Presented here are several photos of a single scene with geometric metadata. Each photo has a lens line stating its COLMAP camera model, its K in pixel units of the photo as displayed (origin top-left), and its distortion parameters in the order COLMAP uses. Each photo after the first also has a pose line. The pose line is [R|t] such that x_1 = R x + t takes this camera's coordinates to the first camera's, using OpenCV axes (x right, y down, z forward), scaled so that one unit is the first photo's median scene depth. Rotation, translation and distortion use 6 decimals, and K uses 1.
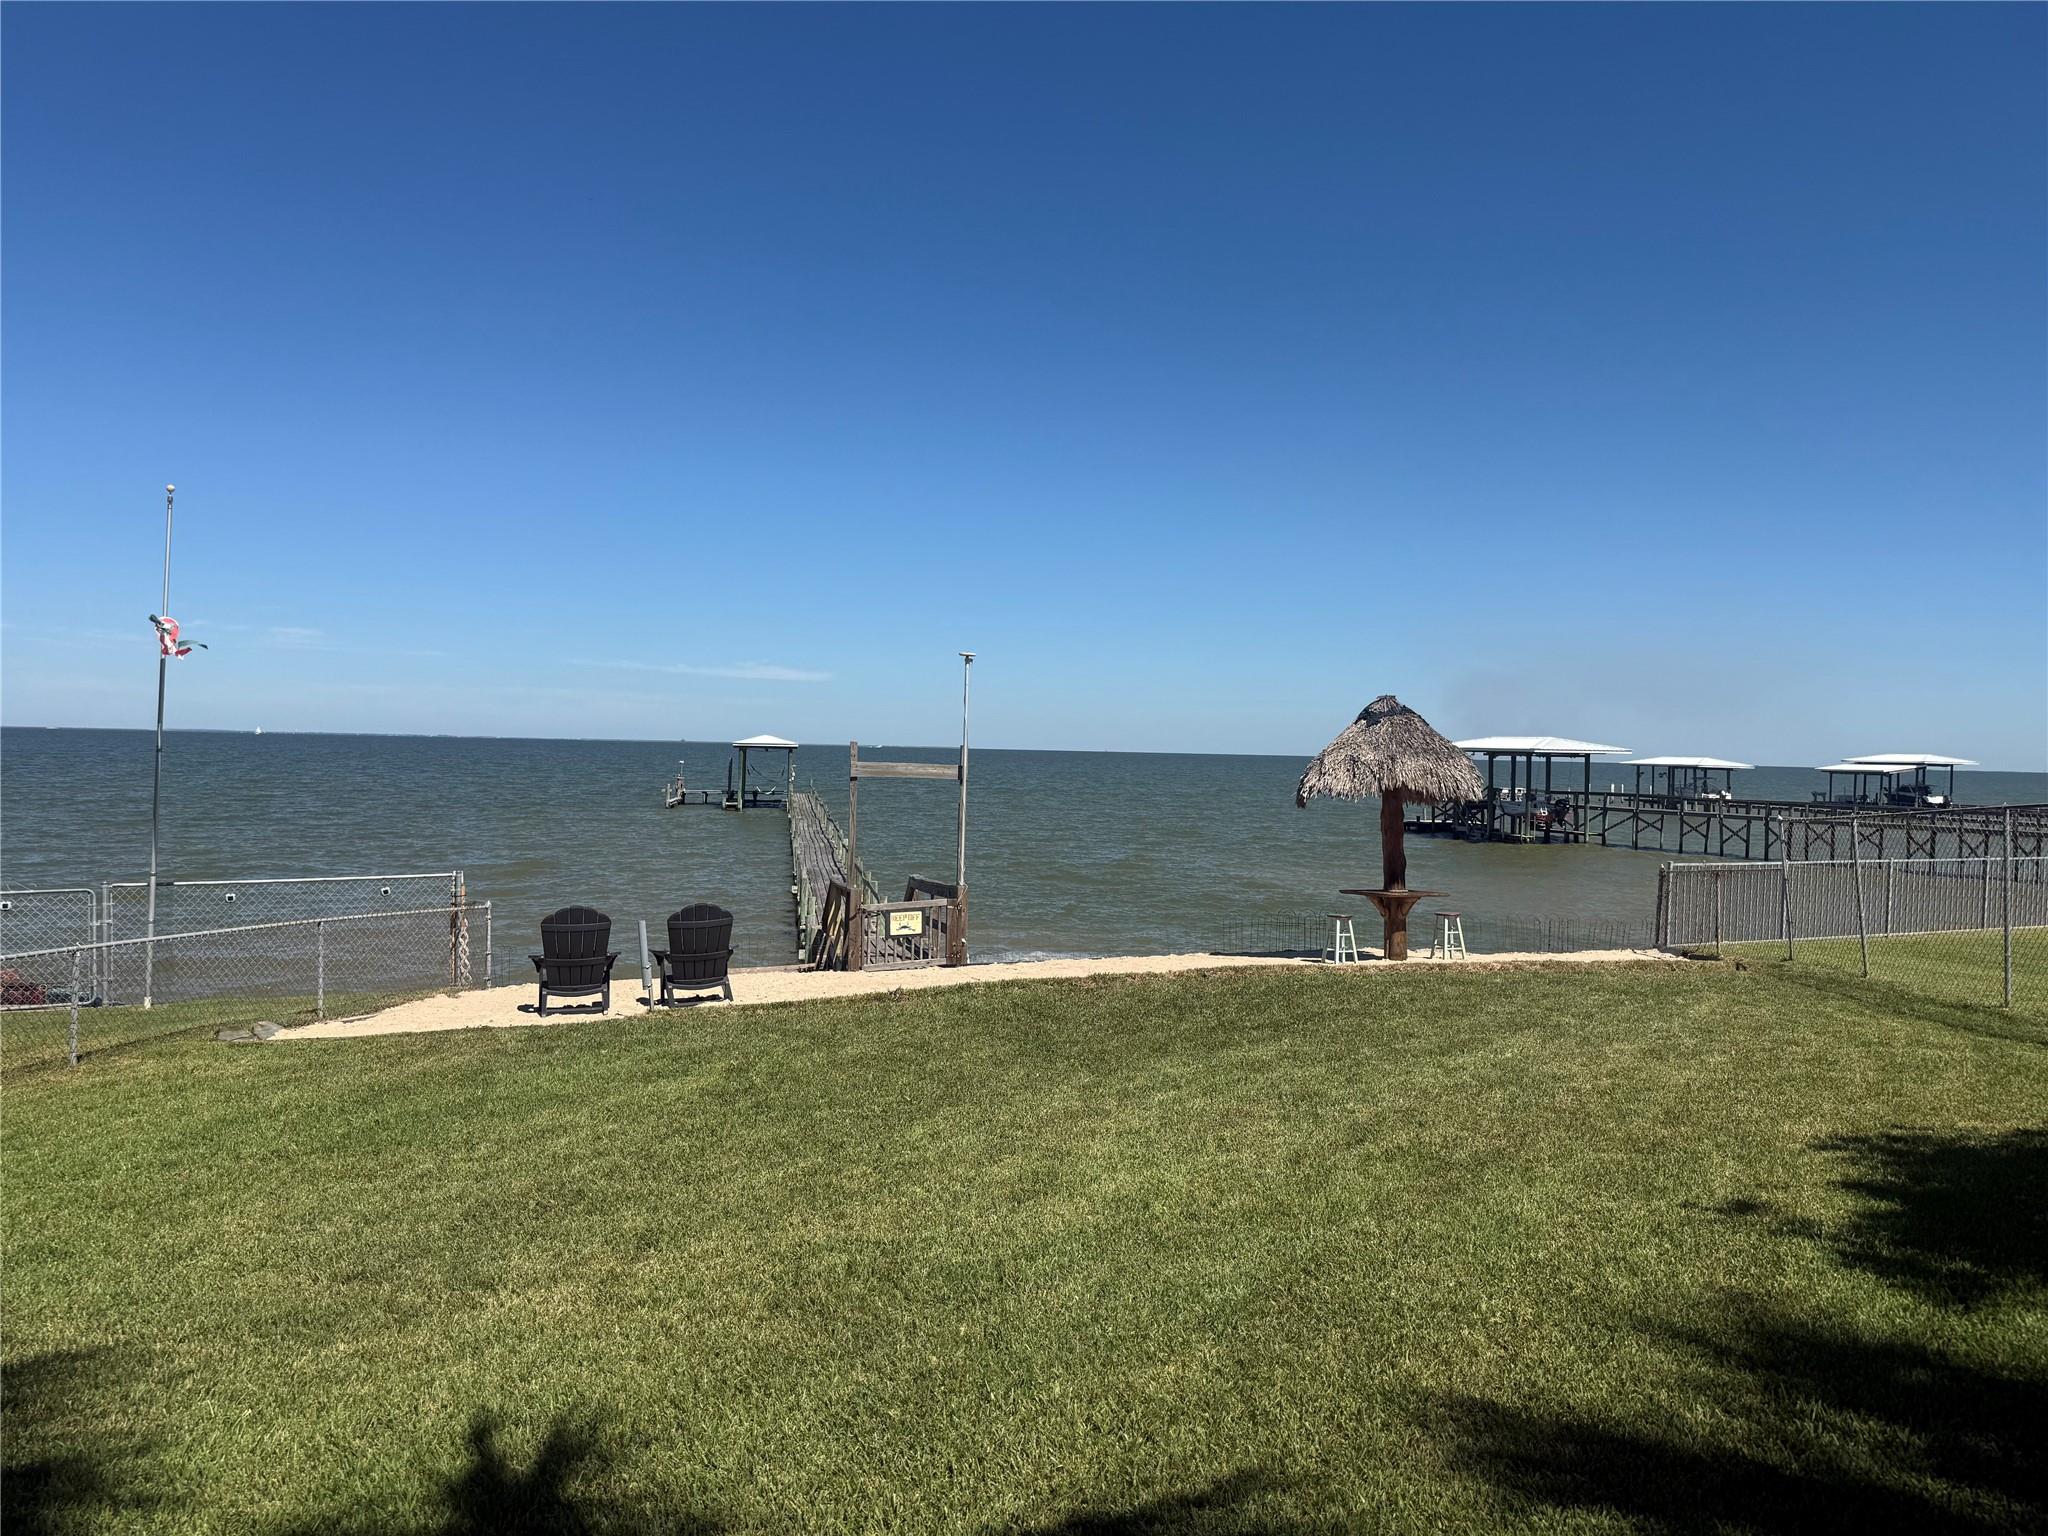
lens RADIAL K [[1423.0, 0, 1035.2], [0, 1423.0, 779.8], [0, 0, 1]] dist [0.066103, -0.079754]
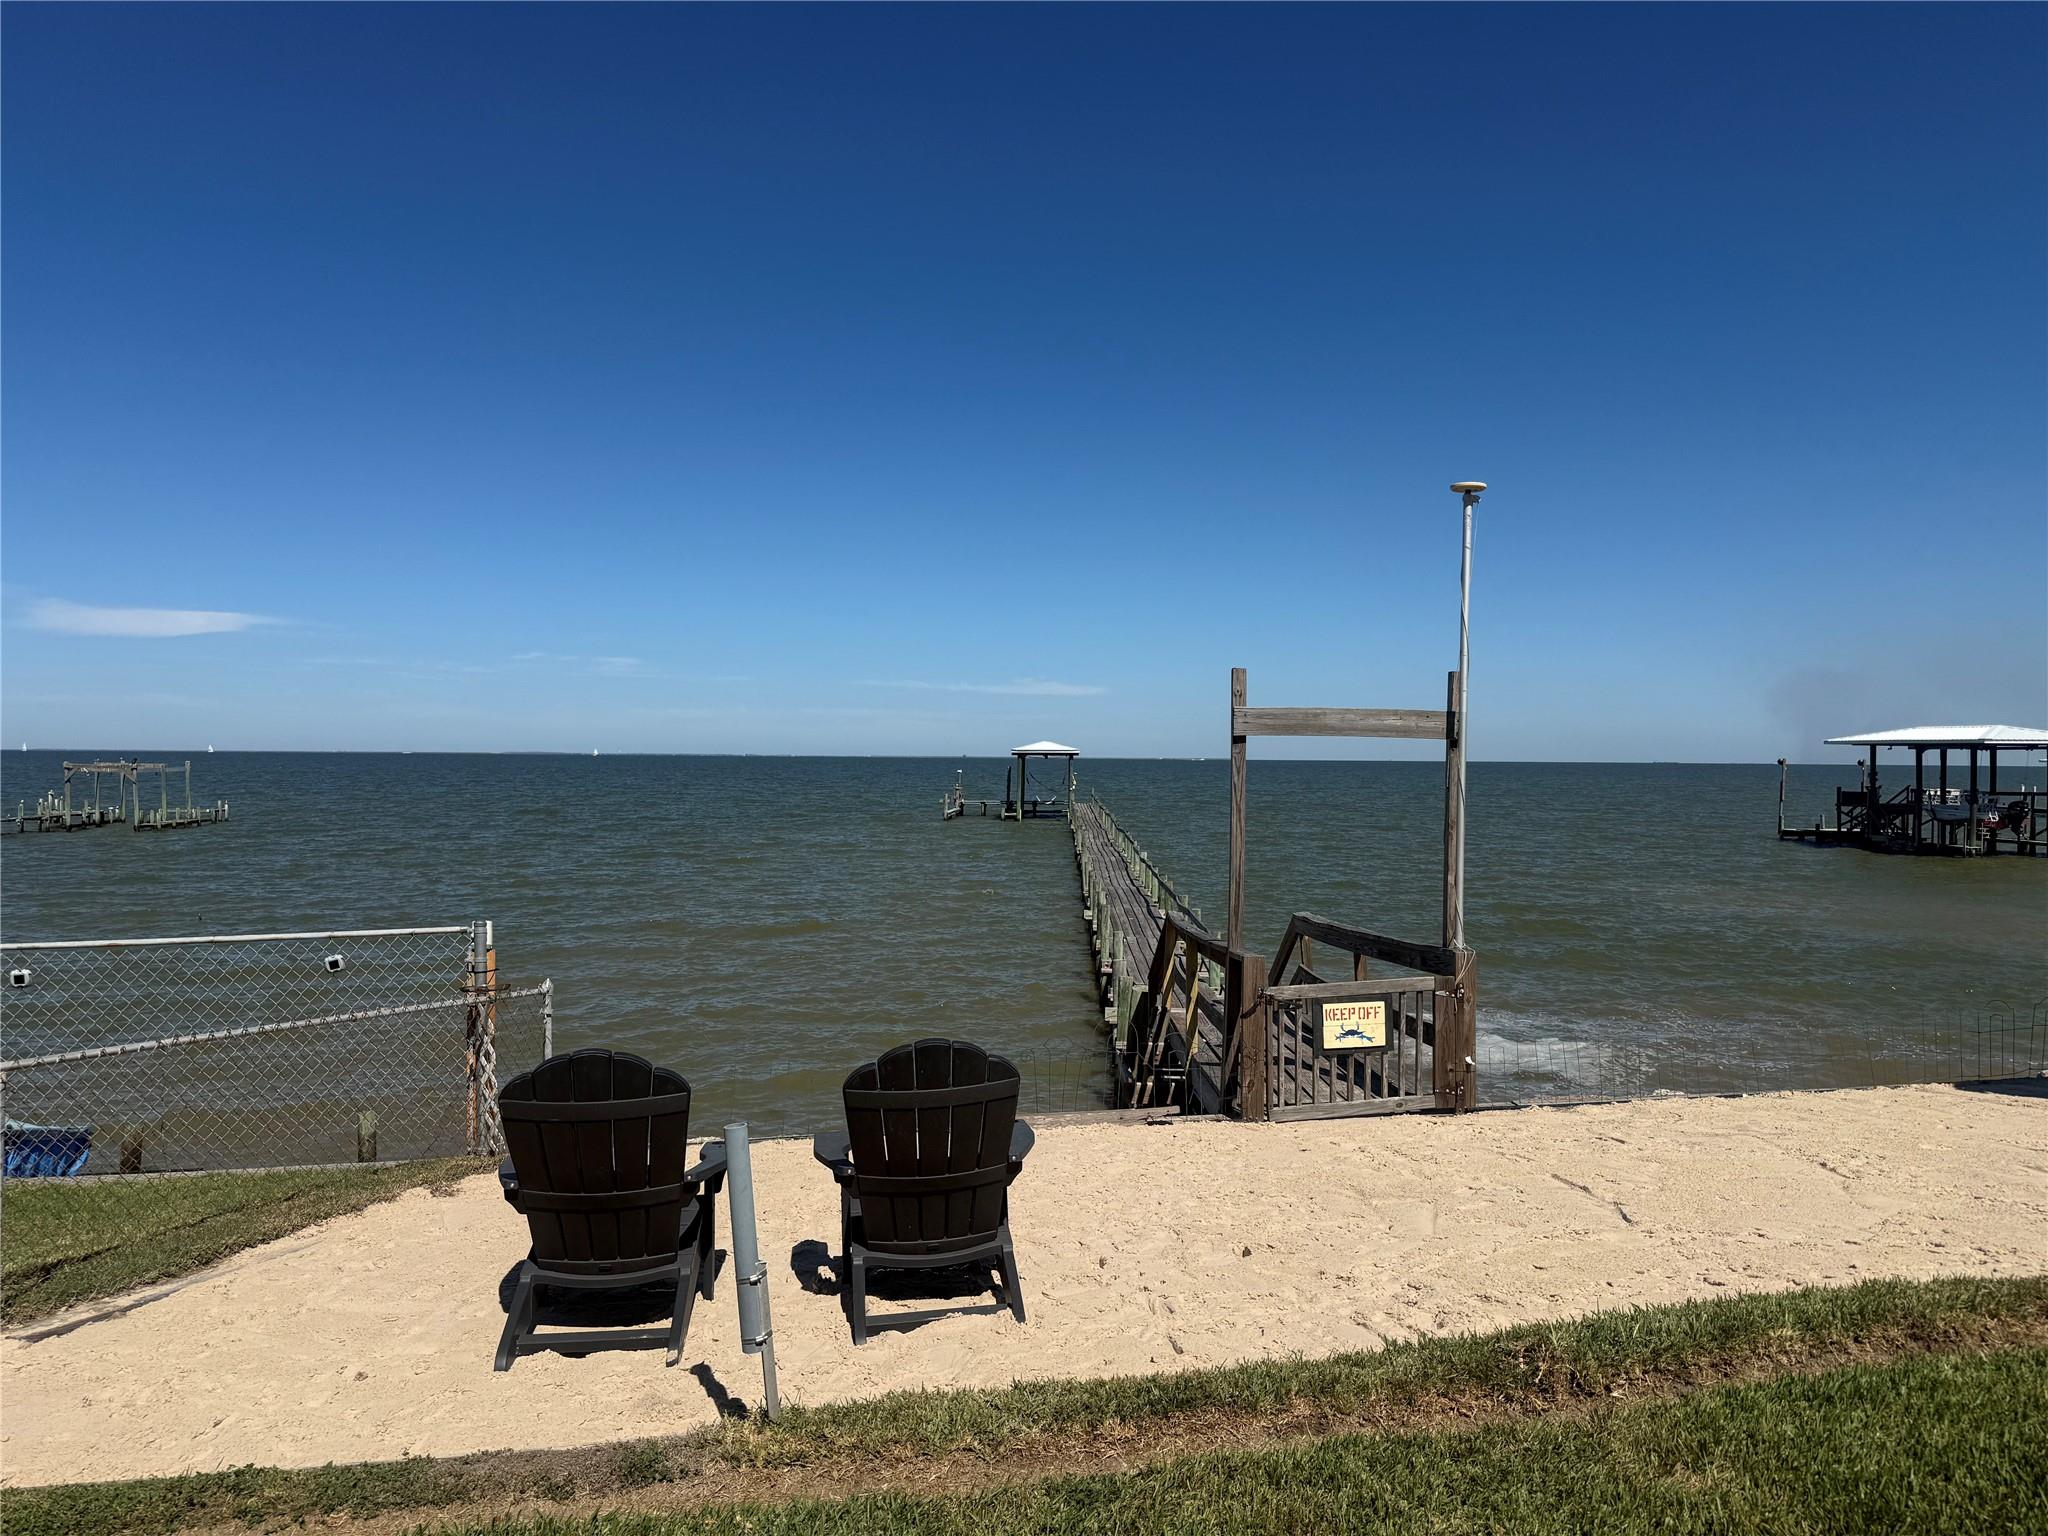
lens RADIAL K [[1423.0, 0, 1032.2], [0, 1423.0, 779.6], [0, 0, 1]] dist [0.066103, -0.079754]
pose [[0.981123, -0.011790, -0.193027, -0.044165], [0.010109, 0.999902, -0.009692, 0.007876], [0.193123, 0.007557, 0.981146, 0.207058]]
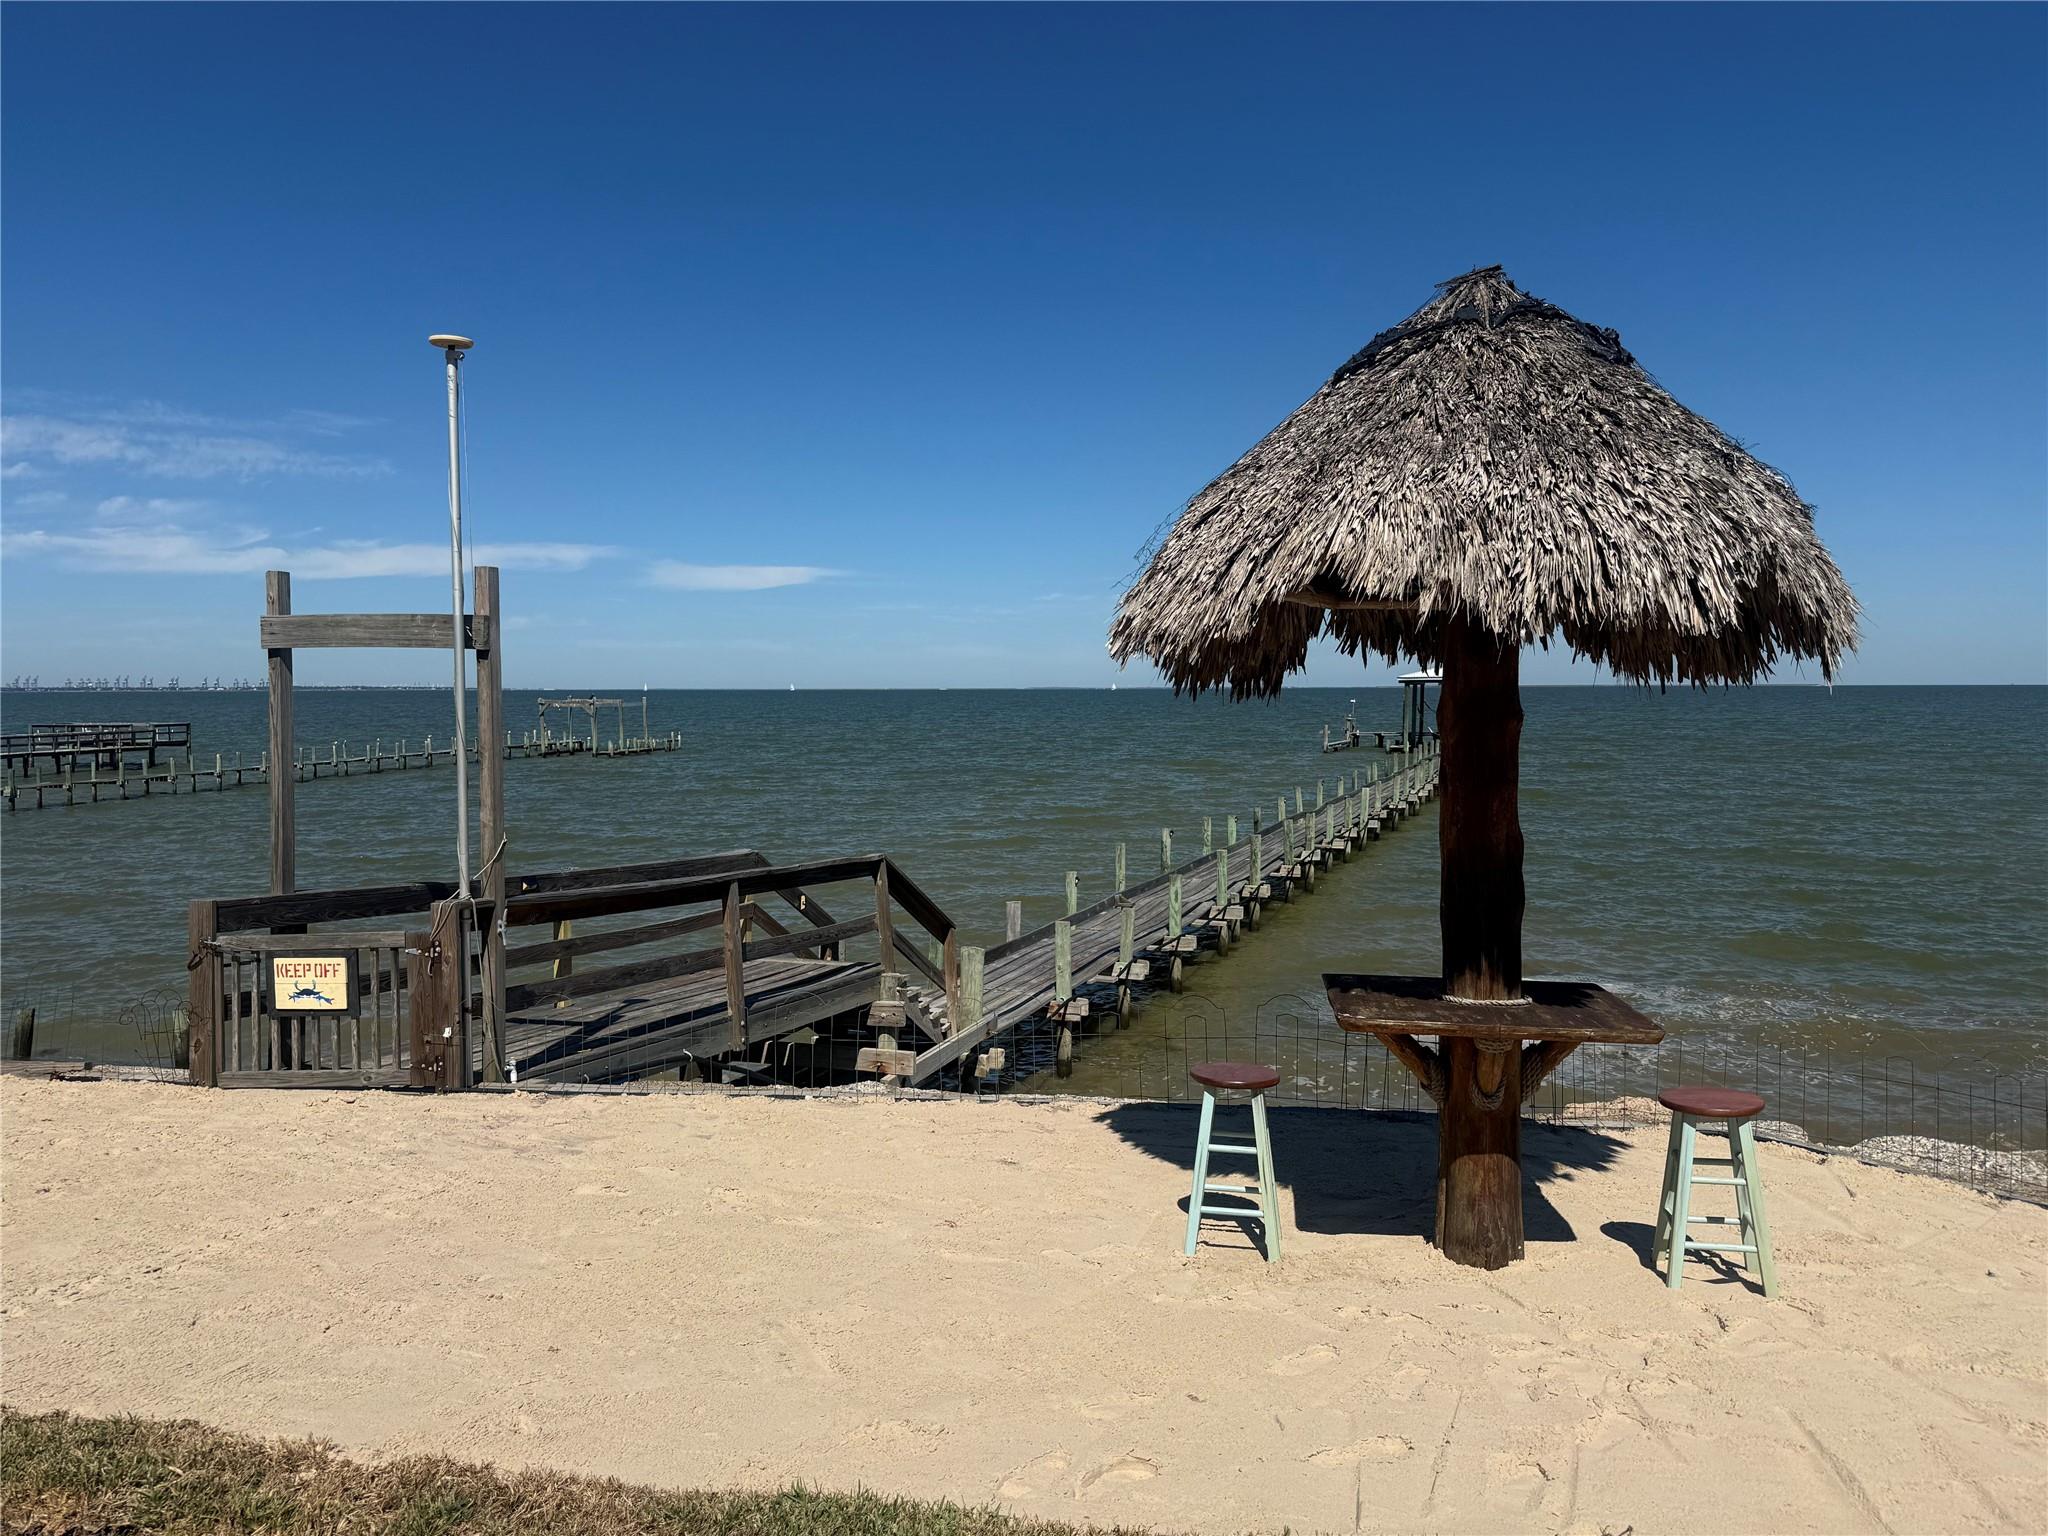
lens RADIAL K [[1423.0, 0, 1060.1], [0, 1423.0, 744.9], [0, 0, 1]] dist [0.066103, -0.079754]
pose [[0.862132, -0.004493, -0.506664, 0.136936], [0.011017, 0.999890, 0.009880, 0.011627], [0.506564, -0.014100, 0.862087, 0.315871]]
